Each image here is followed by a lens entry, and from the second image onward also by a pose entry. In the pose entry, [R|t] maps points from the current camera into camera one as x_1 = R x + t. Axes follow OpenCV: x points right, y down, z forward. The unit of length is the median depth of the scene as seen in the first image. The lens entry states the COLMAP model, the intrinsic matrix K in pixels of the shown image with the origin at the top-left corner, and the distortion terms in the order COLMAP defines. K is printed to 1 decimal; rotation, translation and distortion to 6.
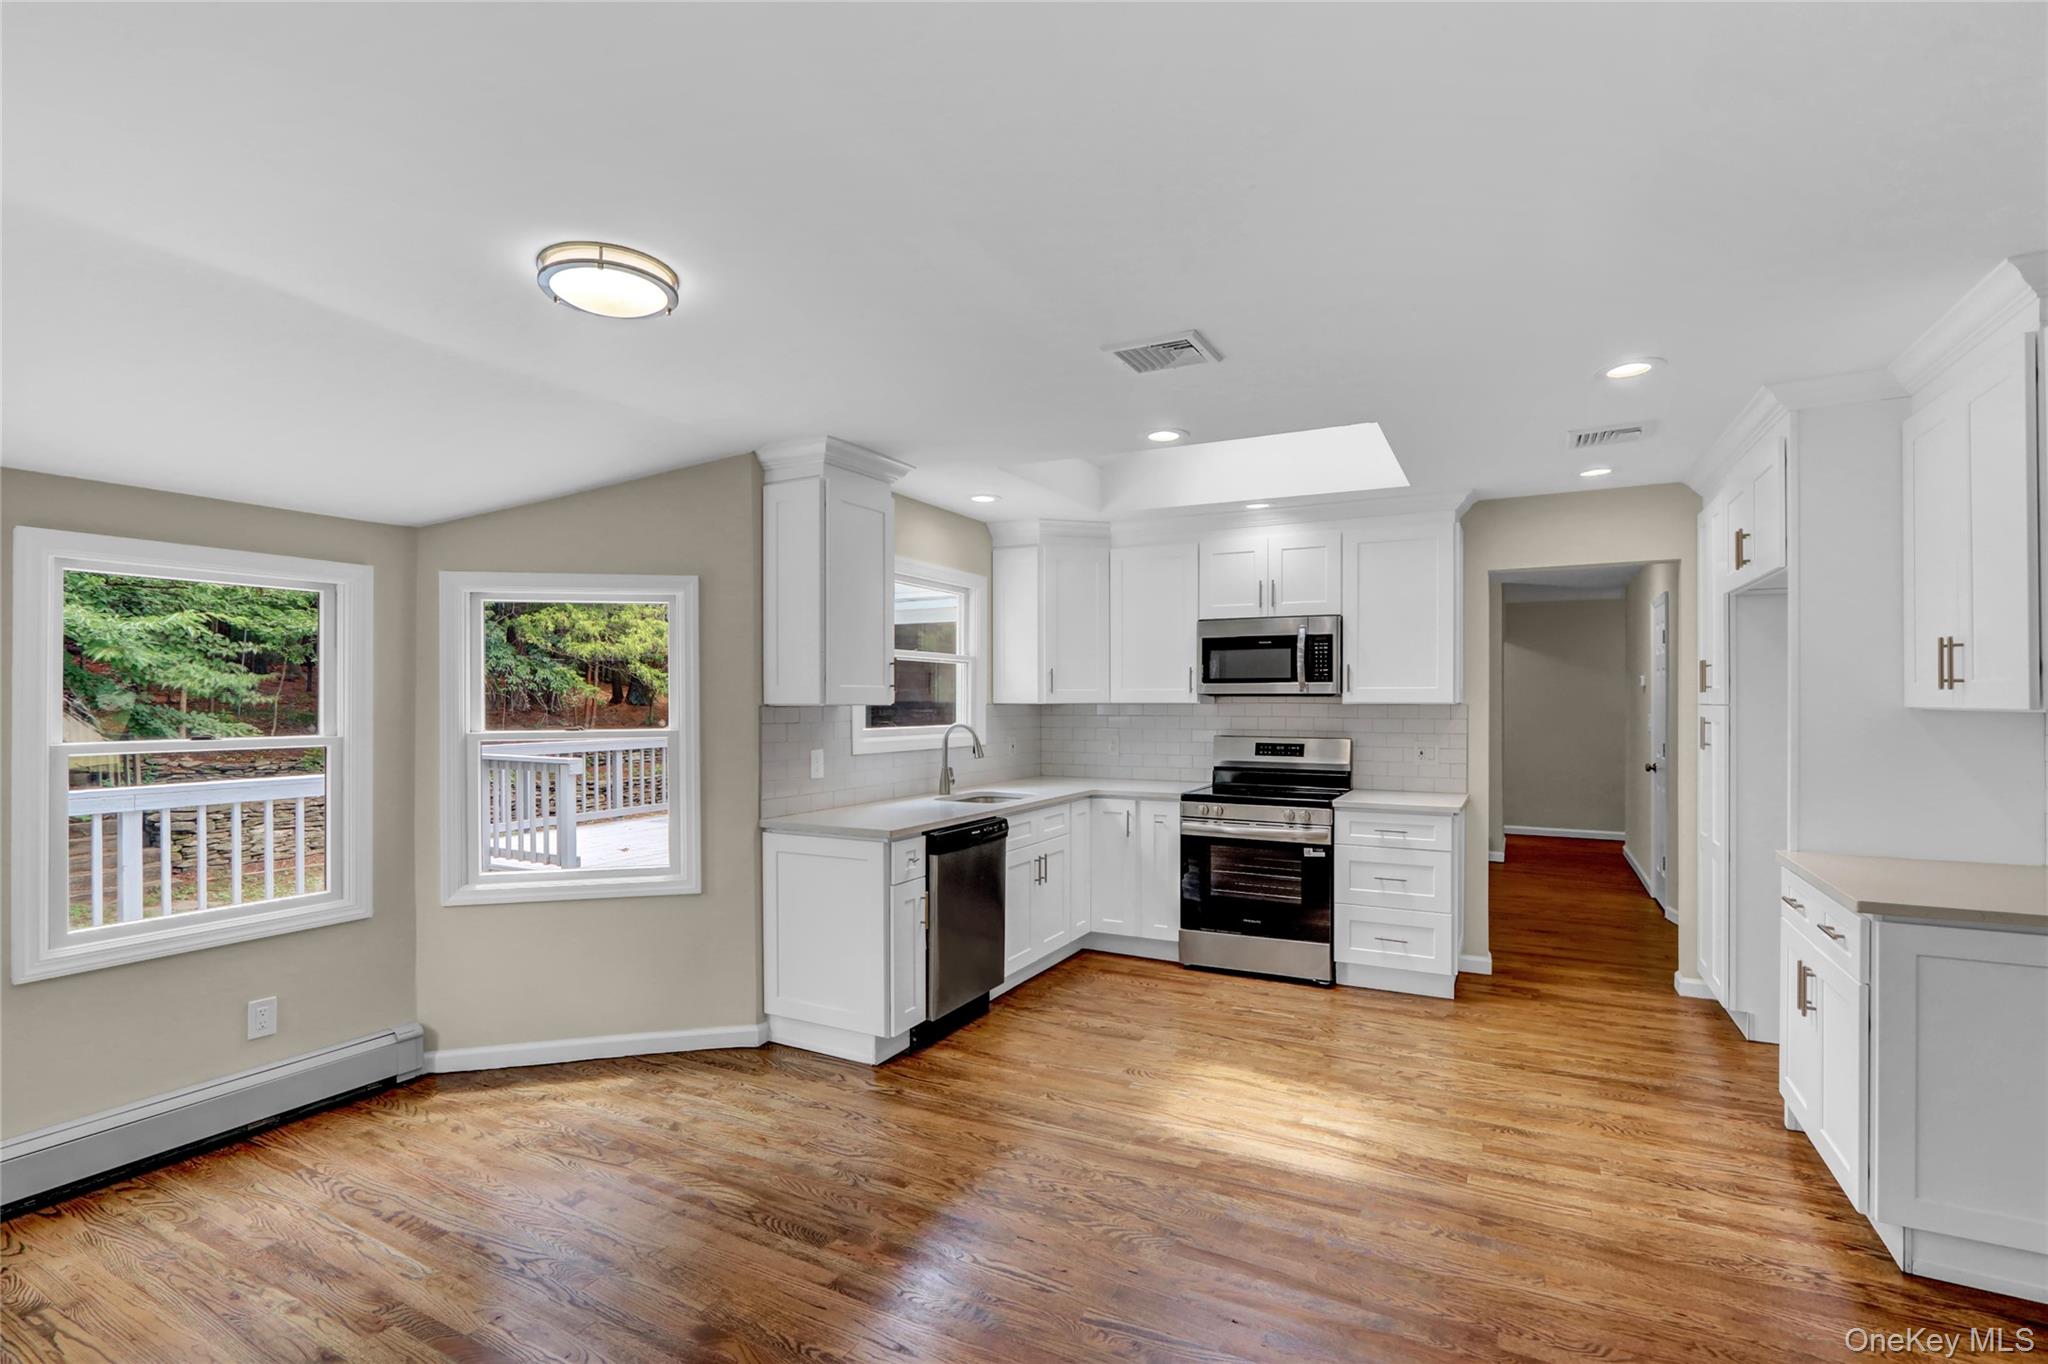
lens RADIAL K [[955.6, 0, 1012.1], [0, 955.6, 699.6], [0, 0, 1]] dist [-0.018380, 0.002713]
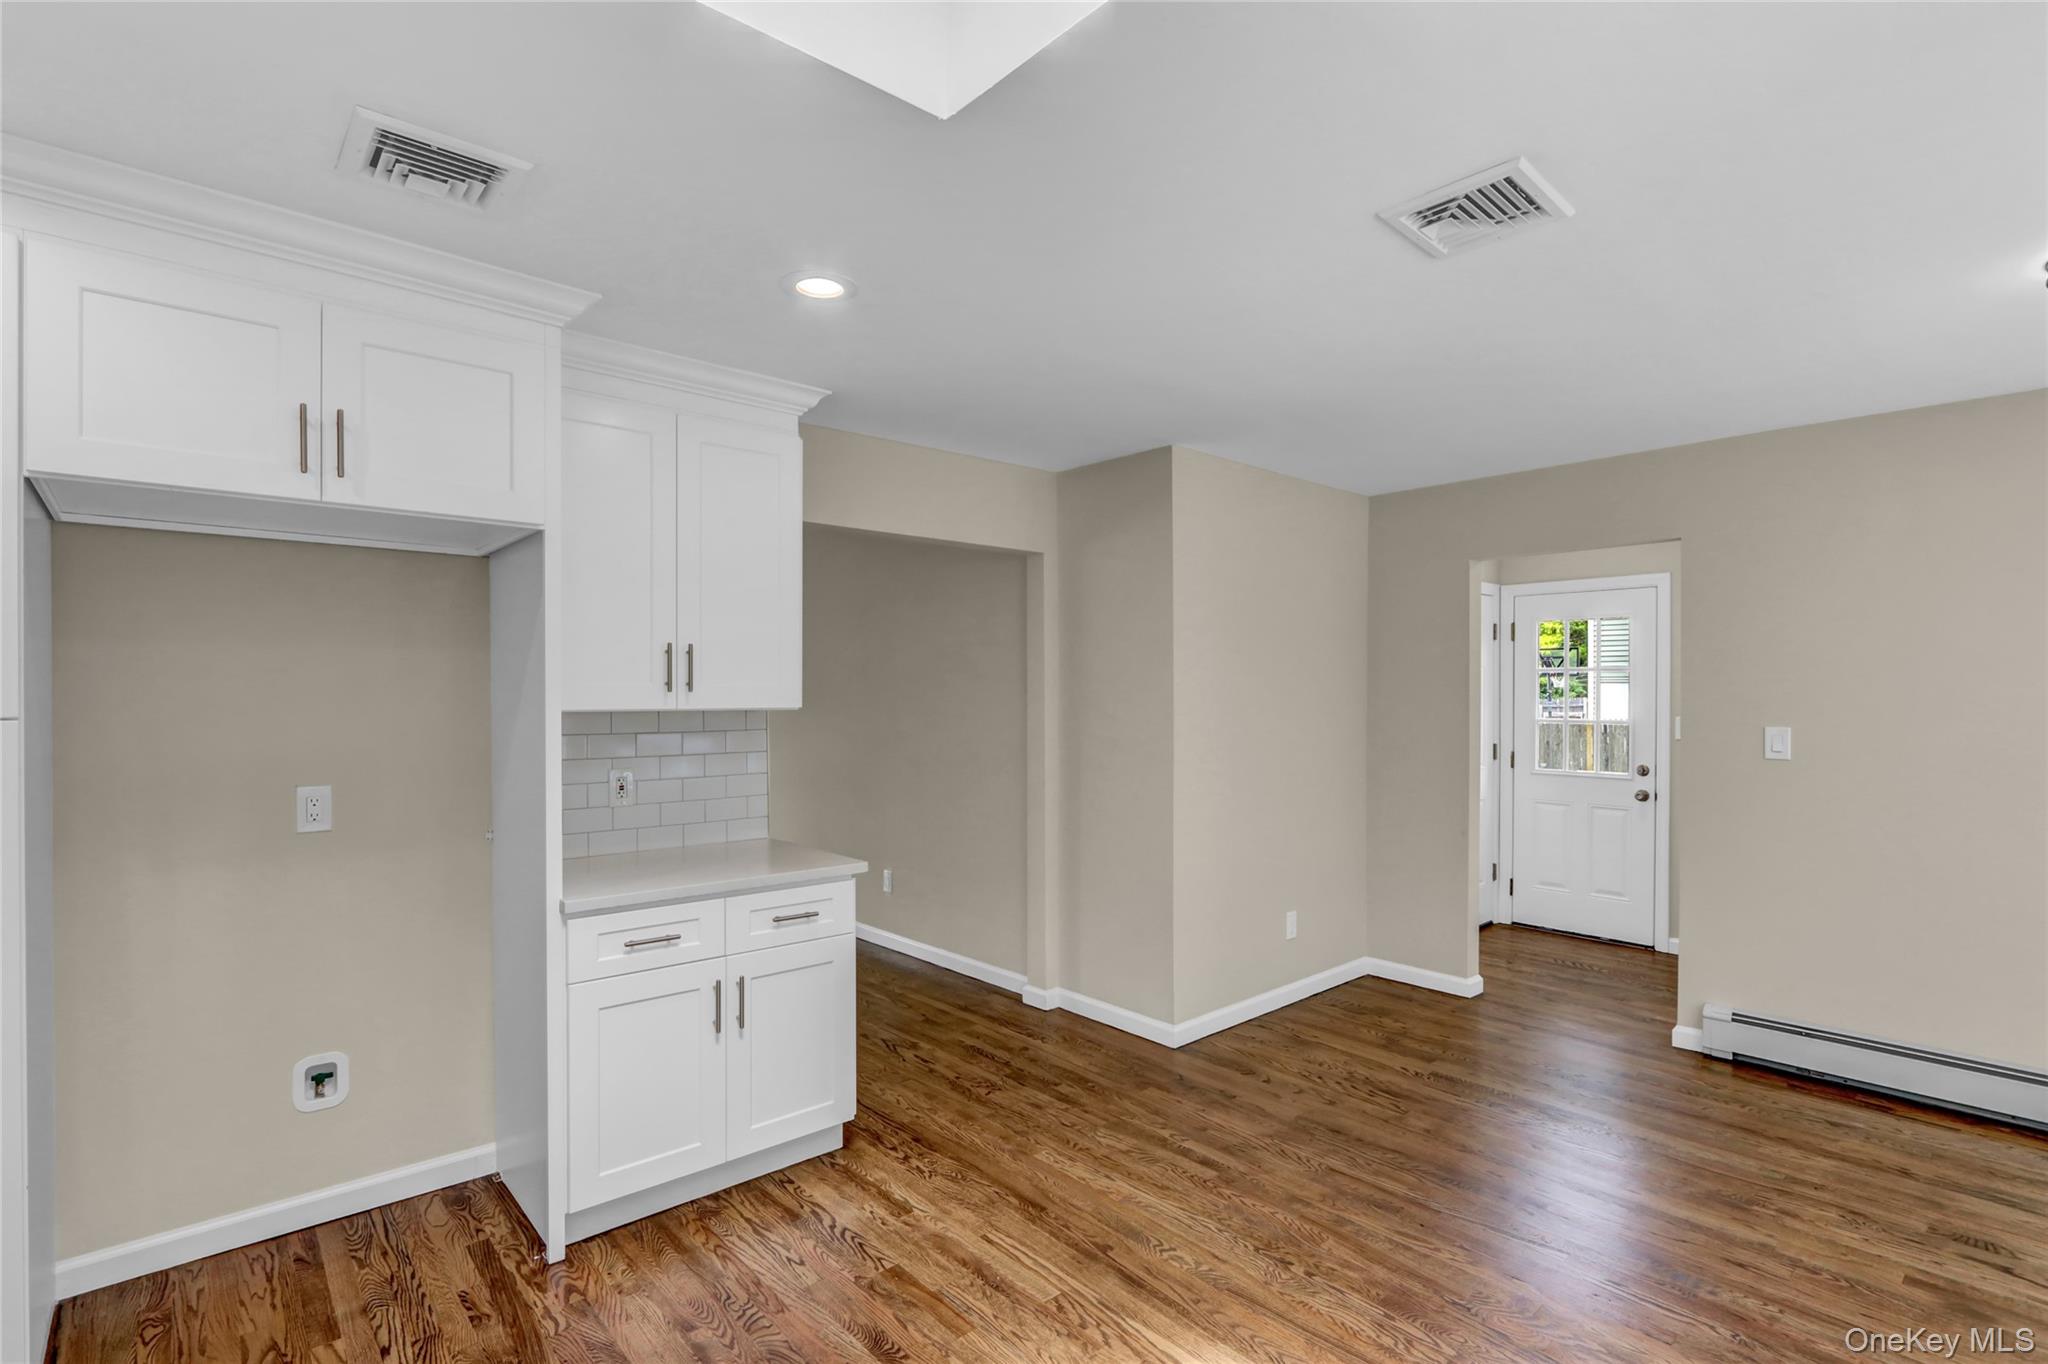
lens RADIAL K [[955.6, 0, 1013.4], [0, 955.6, 692.4], [0, 0, 1]] dist [-0.018380, 0.002713]
pose [[-0.936133, -0.000582, 0.351646, 0.137714], [0.000584, 0.999995, 0.003211, -0.007536], [-0.351646, 0.003211, -0.936128, 1.068867]]
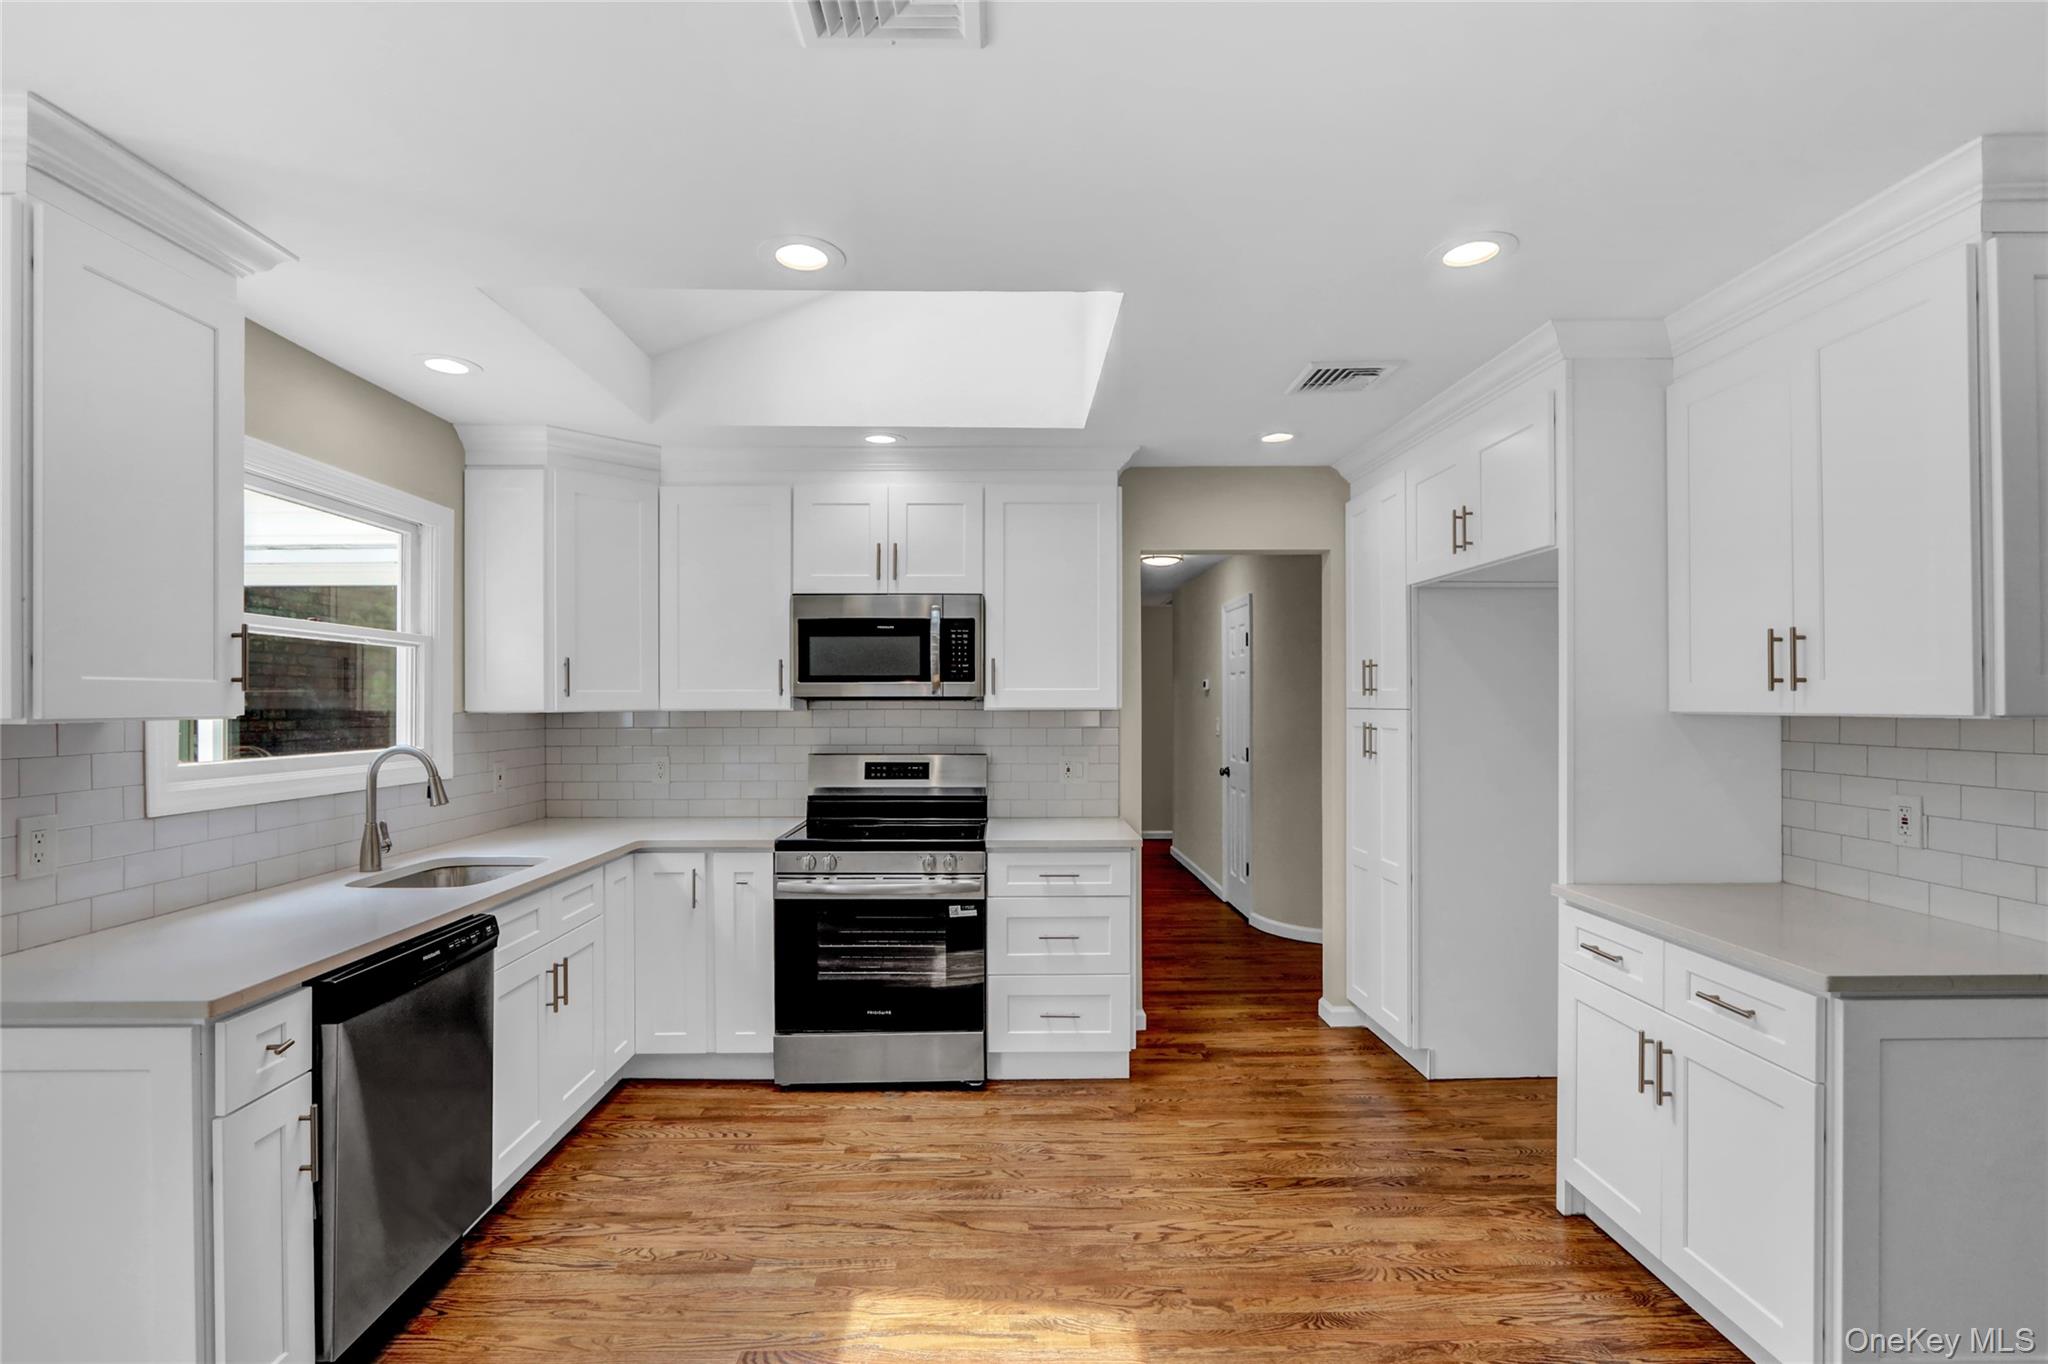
lens RADIAL K [[955.6, 0, 1011.0], [0, 955.6, 700.7], [0, 0, 1]] dist [-0.018380, 0.002713]
pose [[0.875037, -0.001487, 0.484055, -0.009687], [0.003171, 0.999991, -0.002662, -0.000965], [-0.484046, 0.003864, 0.875034, 0.334557]]
